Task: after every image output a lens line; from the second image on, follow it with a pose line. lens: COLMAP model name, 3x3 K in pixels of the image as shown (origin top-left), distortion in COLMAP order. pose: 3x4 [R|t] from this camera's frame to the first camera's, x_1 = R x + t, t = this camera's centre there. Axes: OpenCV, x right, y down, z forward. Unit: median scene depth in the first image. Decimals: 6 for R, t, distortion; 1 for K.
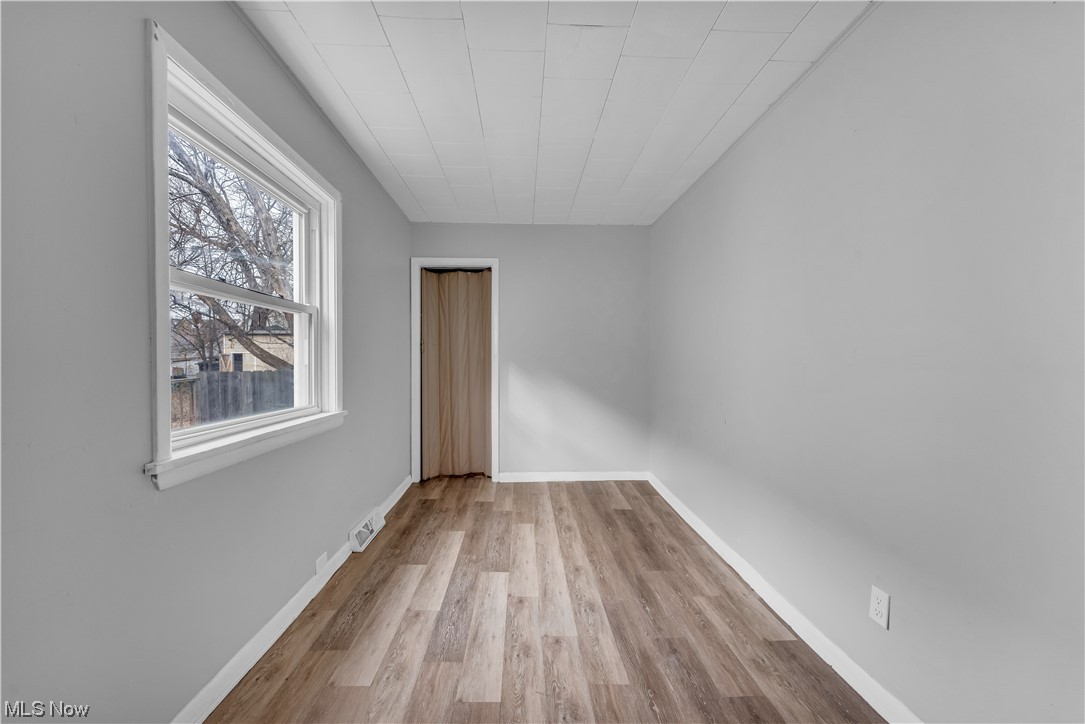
lens RADIAL K [[436.4, 0, 542.4], [0, 436.4, 362.6], [0, 0, 1]] dist [0.002338, -0.000008]
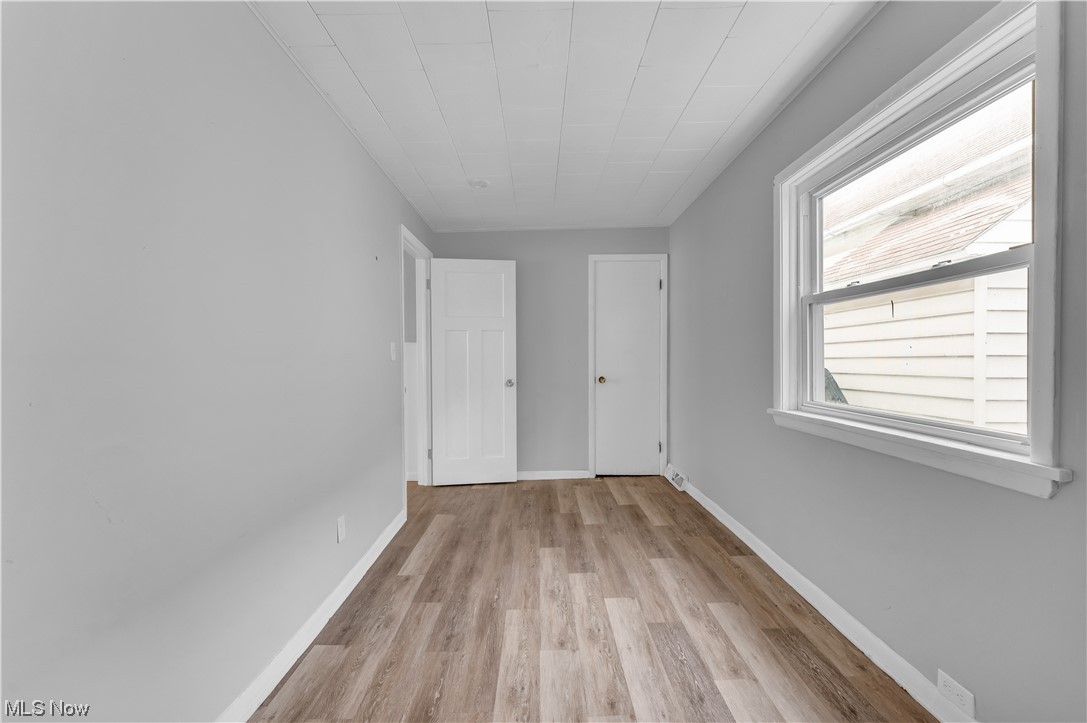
lens RADIAL K [[437.2, 0, 542.7], [0, 437.2, 361.6], [0, 0, 1]] dist [0.002338, -0.000008]
pose [[-0.999249, 0.008052, 0.037910, 0.035843], [0.008327, 0.999940, 0.007100, -0.000828], [-0.037851, 0.007410, -0.999256, 2.016605]]
